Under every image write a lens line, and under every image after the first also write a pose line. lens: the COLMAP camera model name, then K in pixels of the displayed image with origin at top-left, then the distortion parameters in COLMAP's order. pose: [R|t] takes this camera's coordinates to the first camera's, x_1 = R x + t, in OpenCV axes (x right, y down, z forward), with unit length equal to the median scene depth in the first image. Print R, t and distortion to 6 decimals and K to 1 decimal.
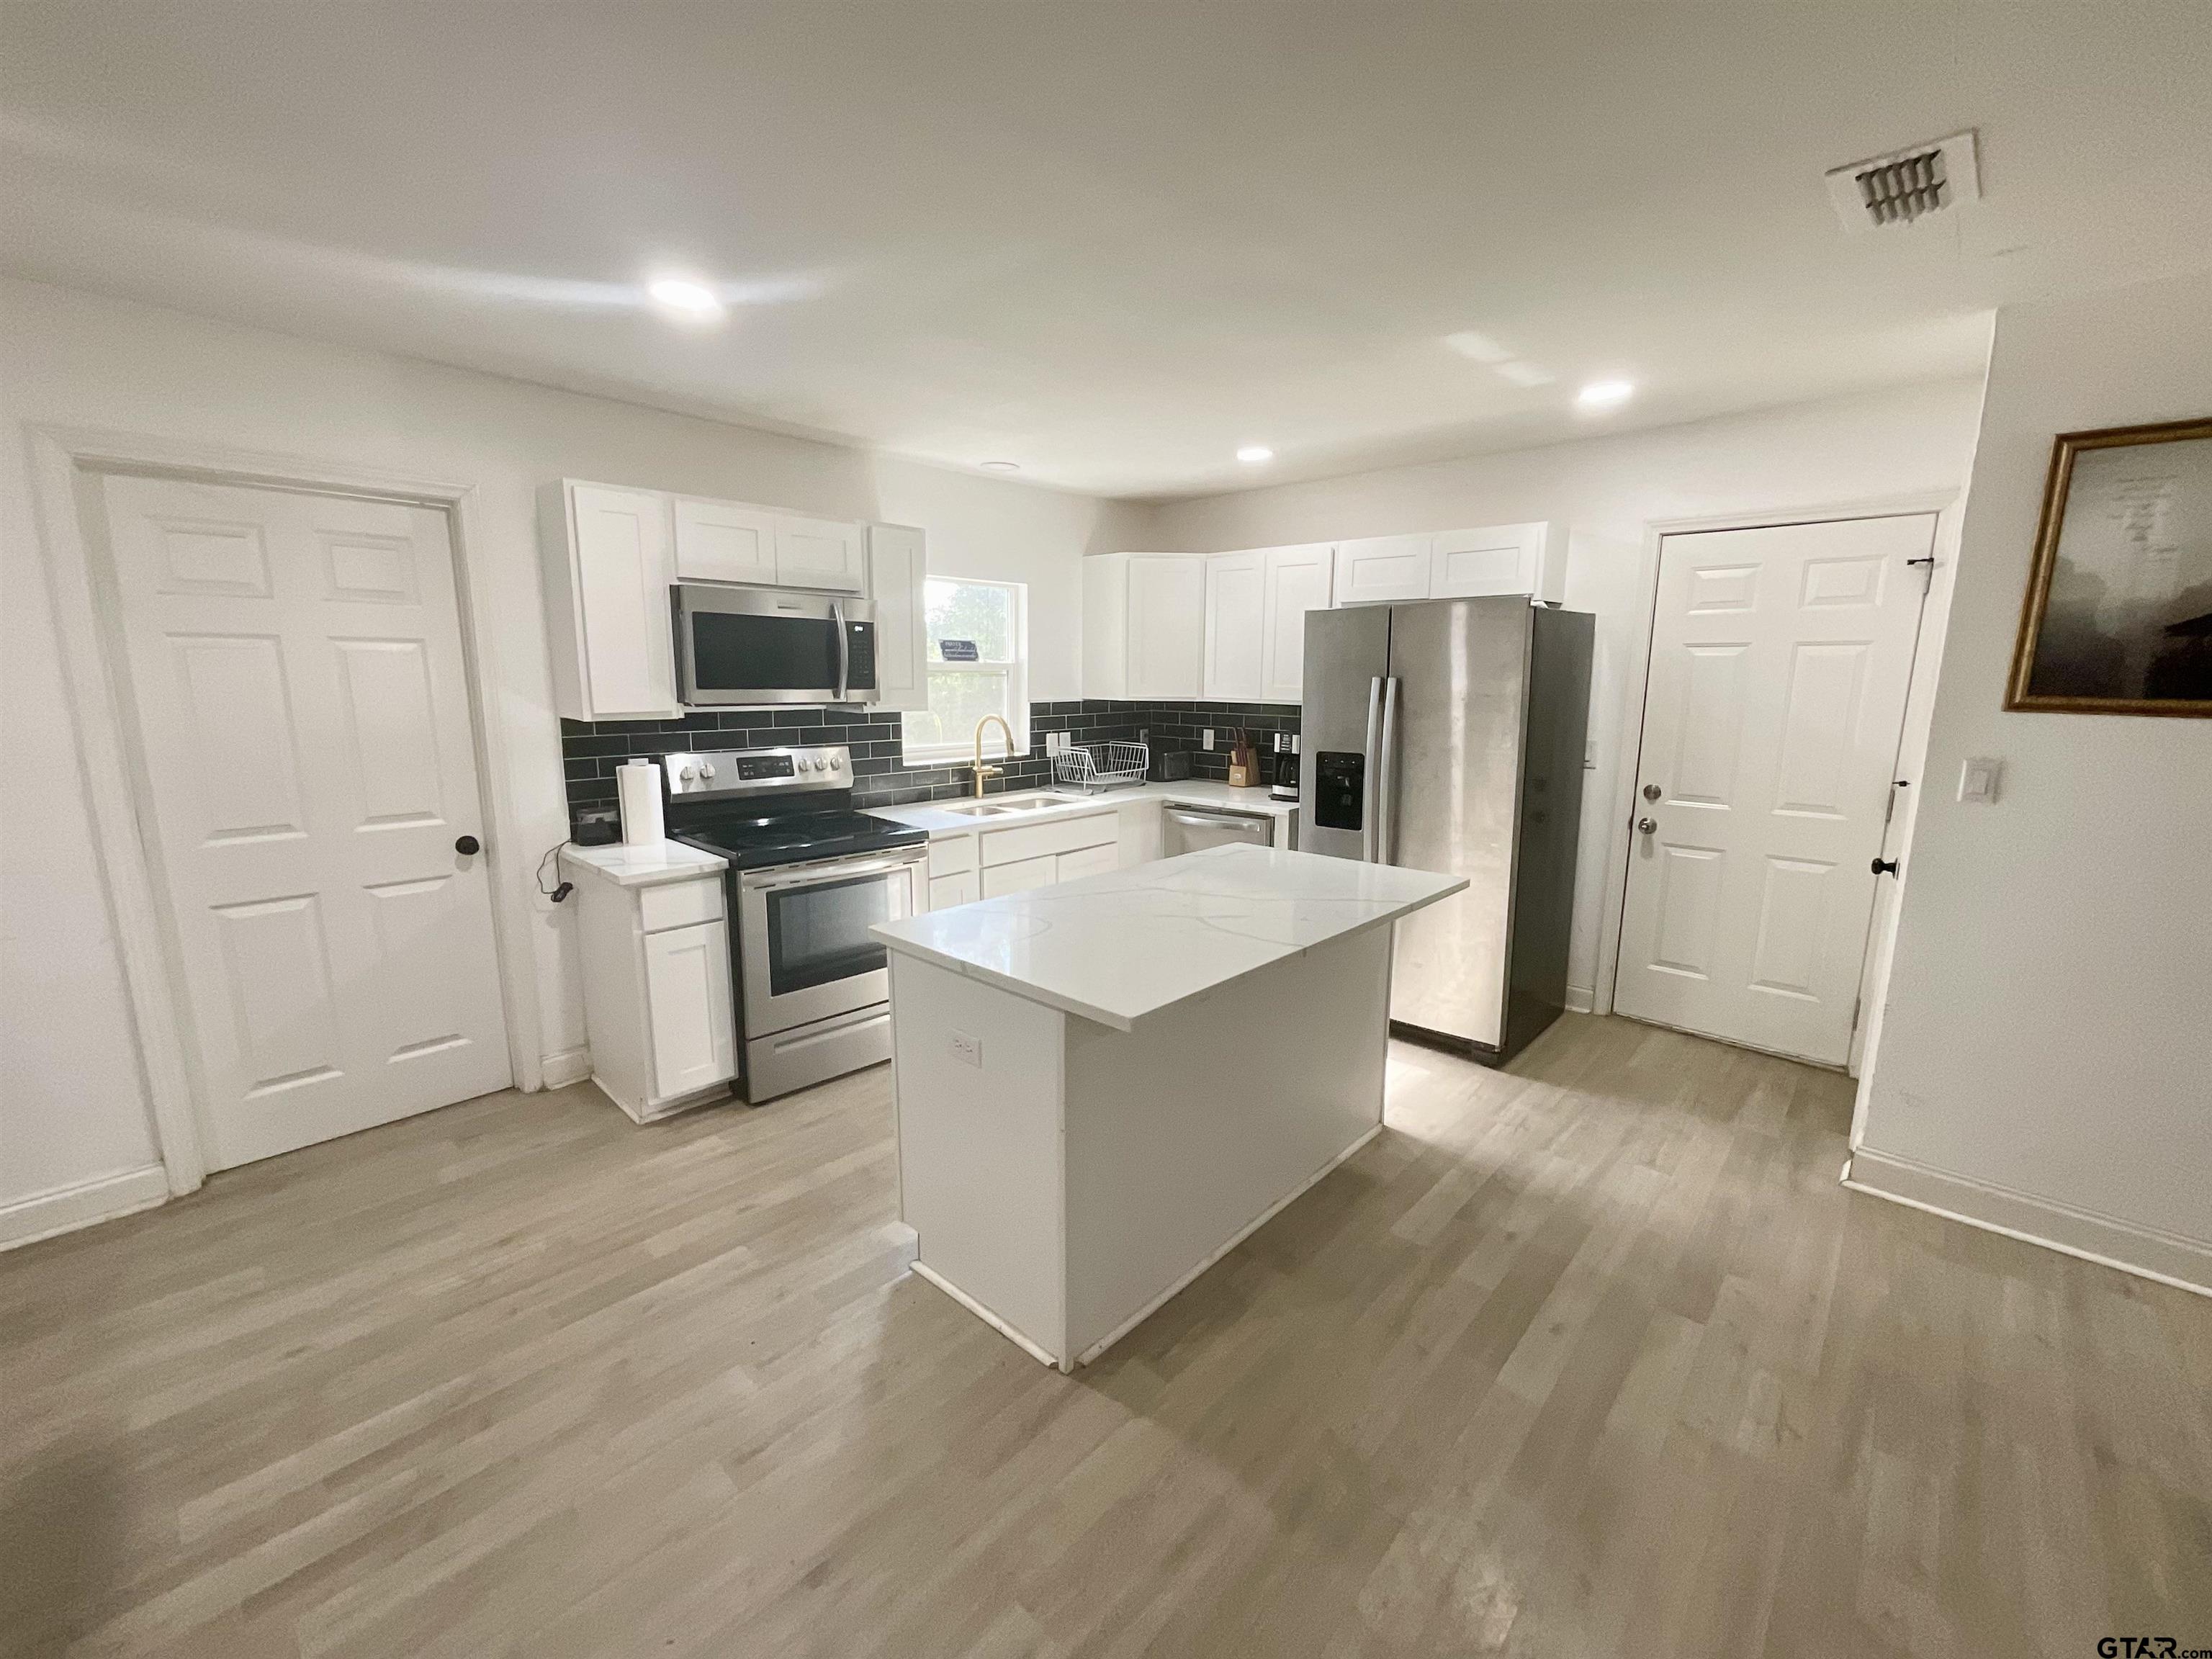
lens RADIAL K [[895.7, 0, 1093.7], [0, 895.7, 821.7], [0, 0, 1]] dist [-0.000188, 0.000749]
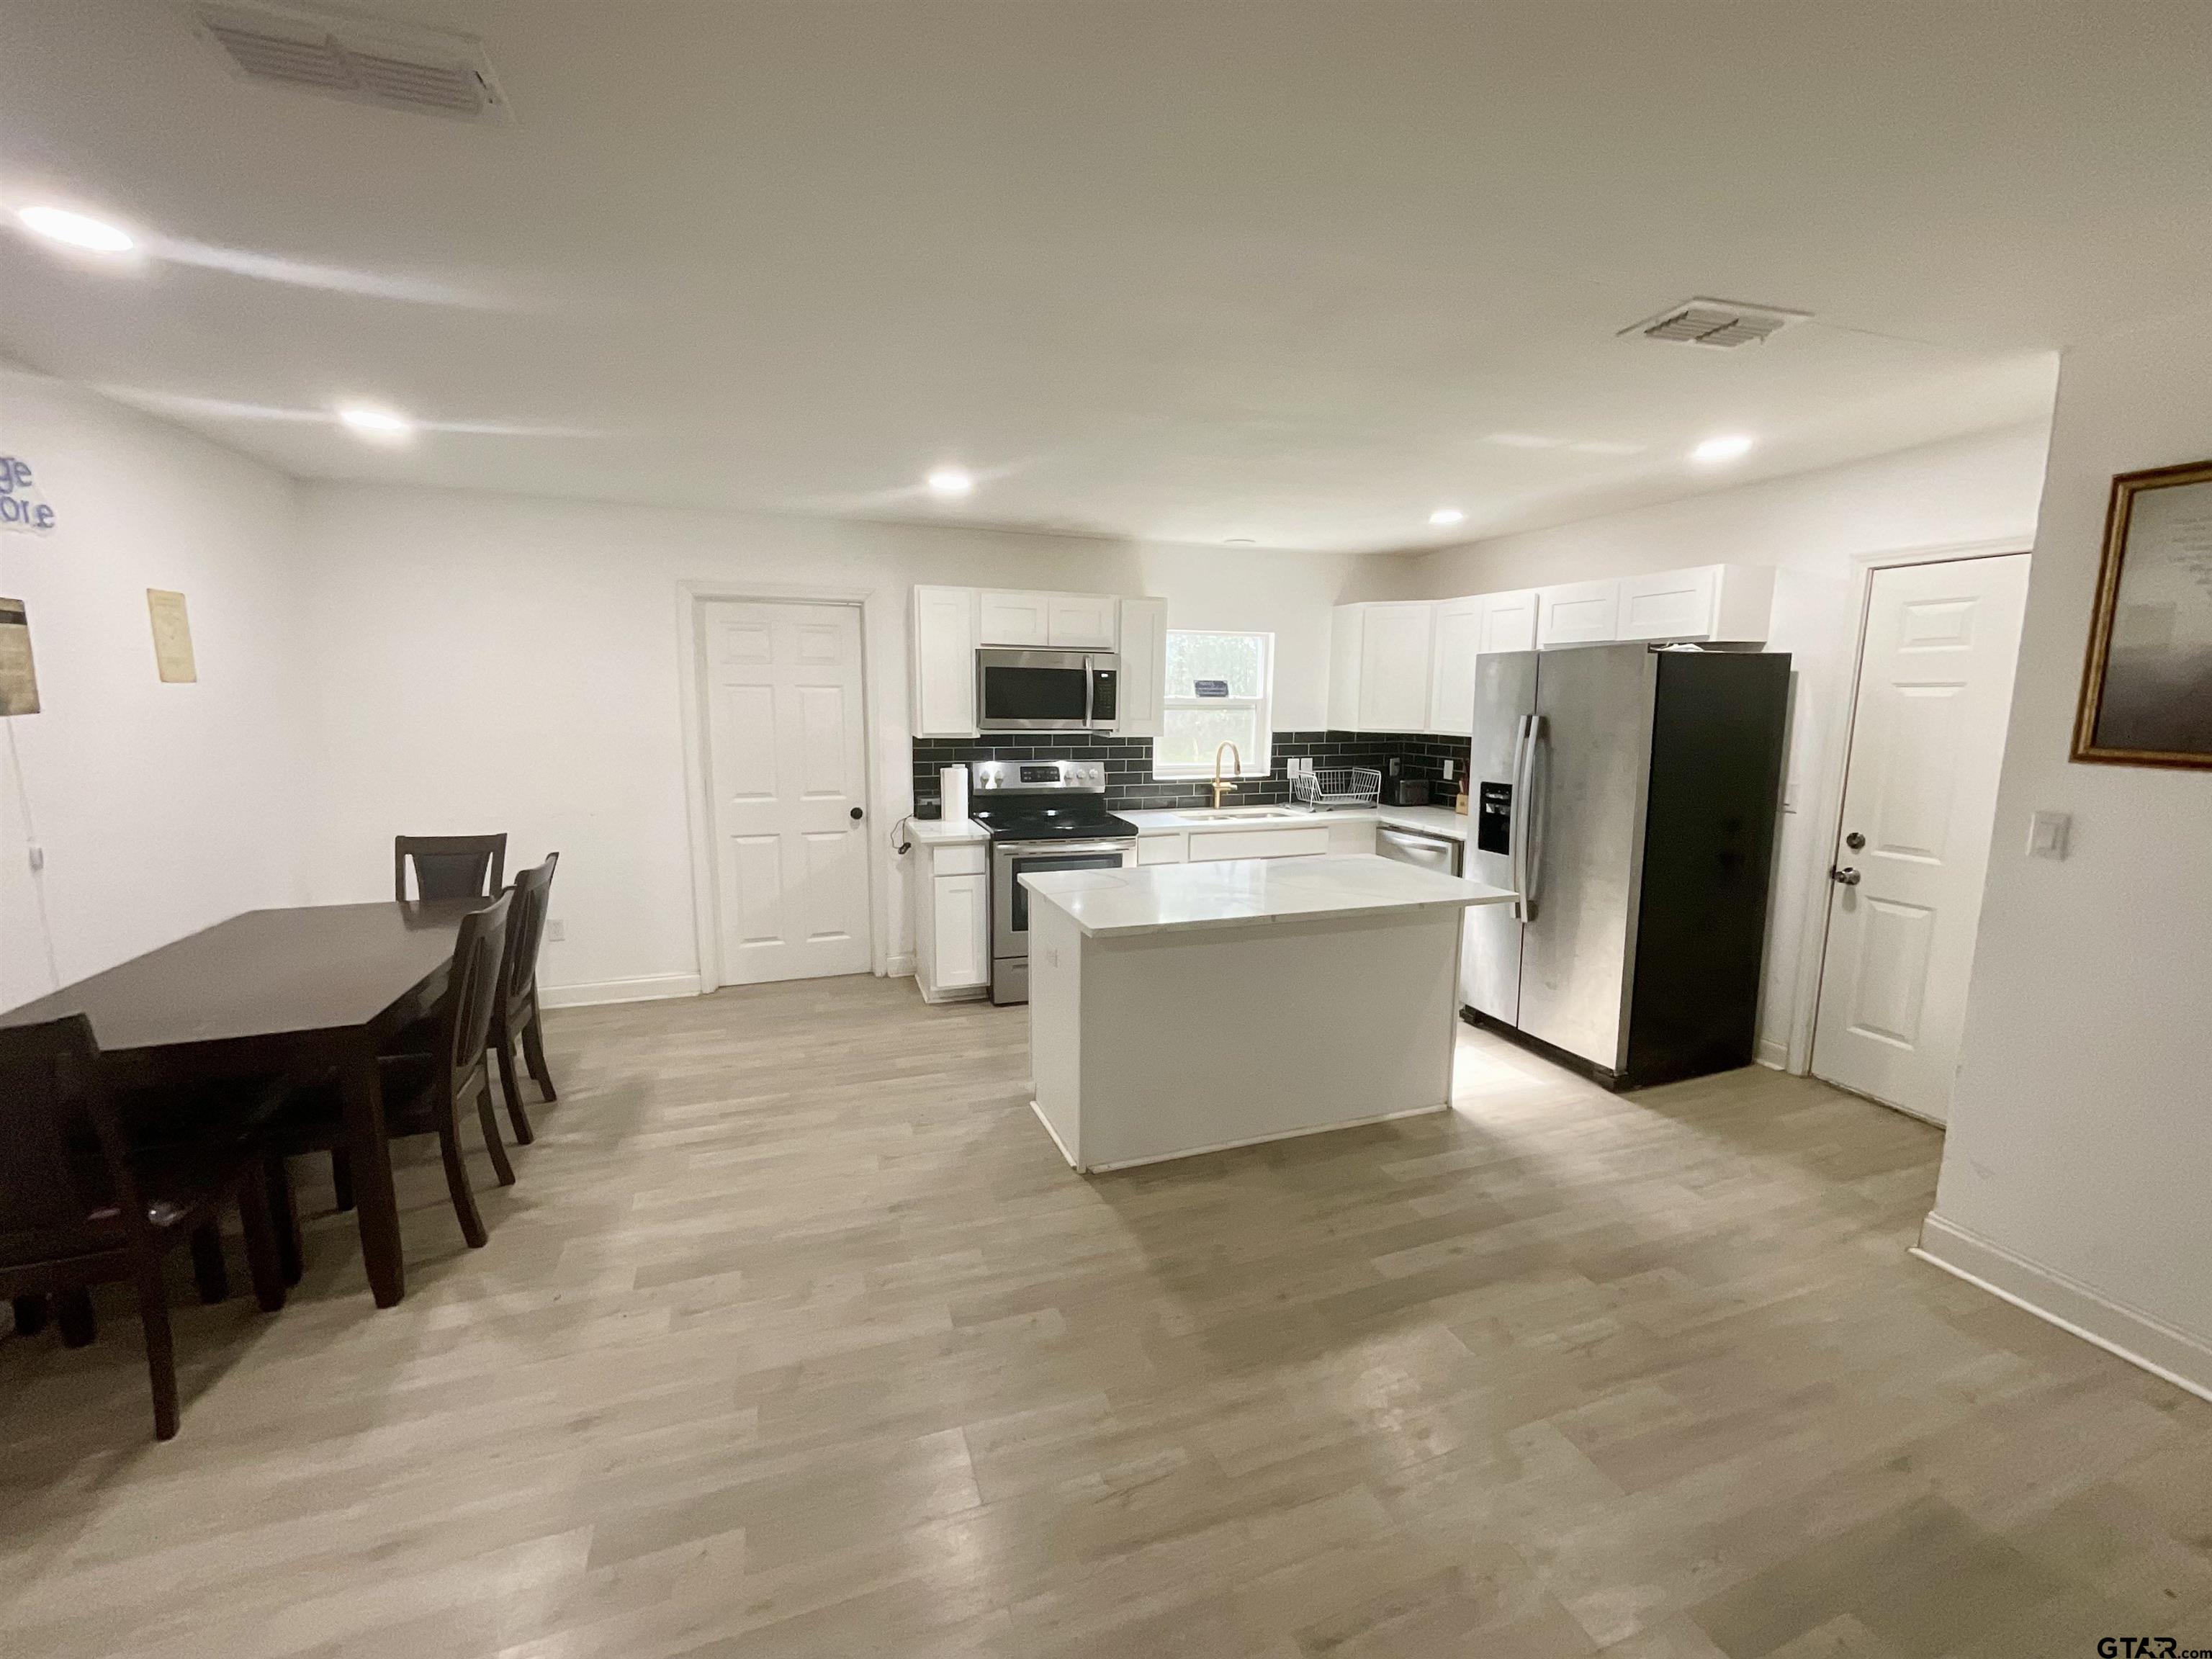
lens RADIAL K [[895.7, 0, 1102.6], [0, 895.7, 819.1], [0, 0, 1]] dist [-0.000188, 0.000749]
pose [[0.890934, 0.064587, -0.449517, 0.411659], [-0.078592, 0.996828, -0.012543, 0.021824], [0.447281, 0.046503, 0.893184, -0.231975]]
